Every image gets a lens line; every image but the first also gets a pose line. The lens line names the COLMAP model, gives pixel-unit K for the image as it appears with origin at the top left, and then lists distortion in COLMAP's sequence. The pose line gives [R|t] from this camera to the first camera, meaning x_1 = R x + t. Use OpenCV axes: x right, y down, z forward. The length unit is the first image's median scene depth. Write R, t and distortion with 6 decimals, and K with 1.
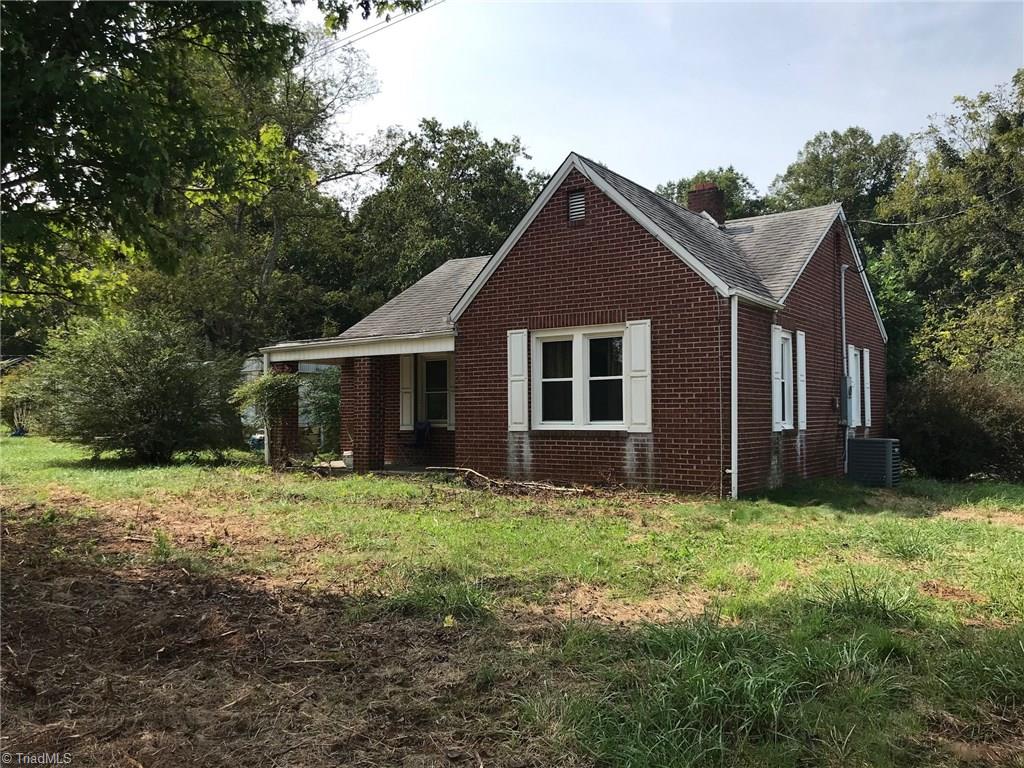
lens RADIAL K [[840.0, 0, 512.0], [0, 840.0, 384.0], [0, 0, 1]] dist [0.059547, -0.006033]
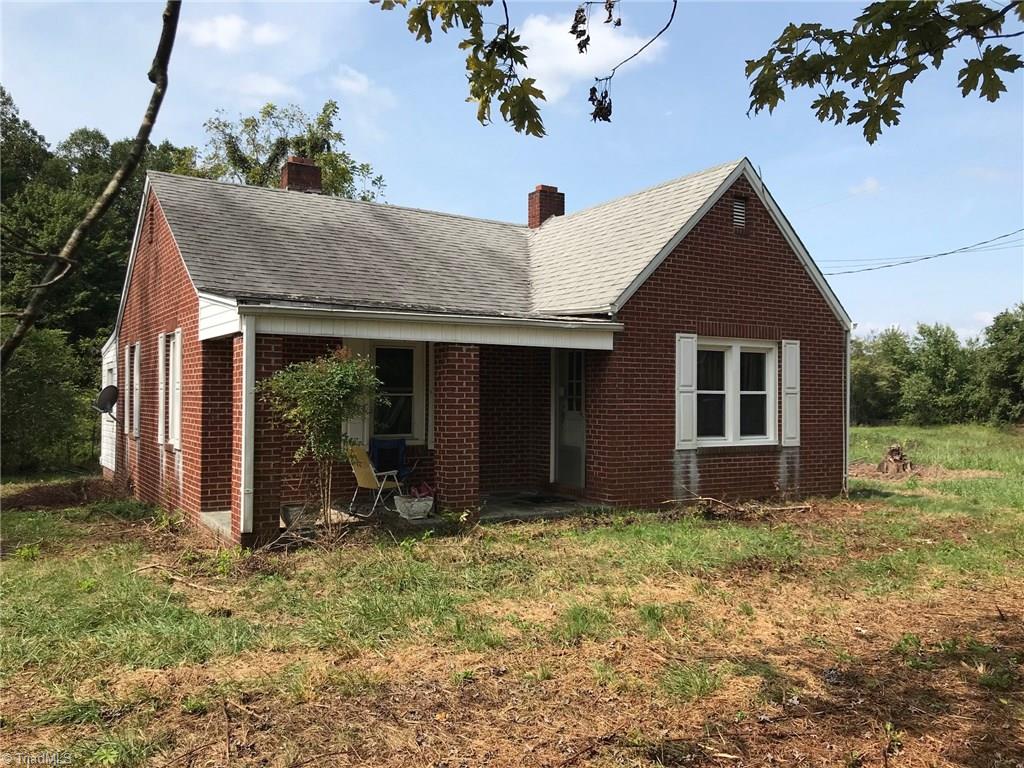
lens RADIAL K [[840.0, 0, 512.0], [0, 840.0, 384.0], [0, 0, 1]] dist [0.059547, -0.006033]
pose [[0.385290, 0.038807, 0.921979, -0.889736], [-0.027962, 0.999148, -0.030370, 0.020099], [-0.922372, -0.014079, 0.386047, 0.842986]]
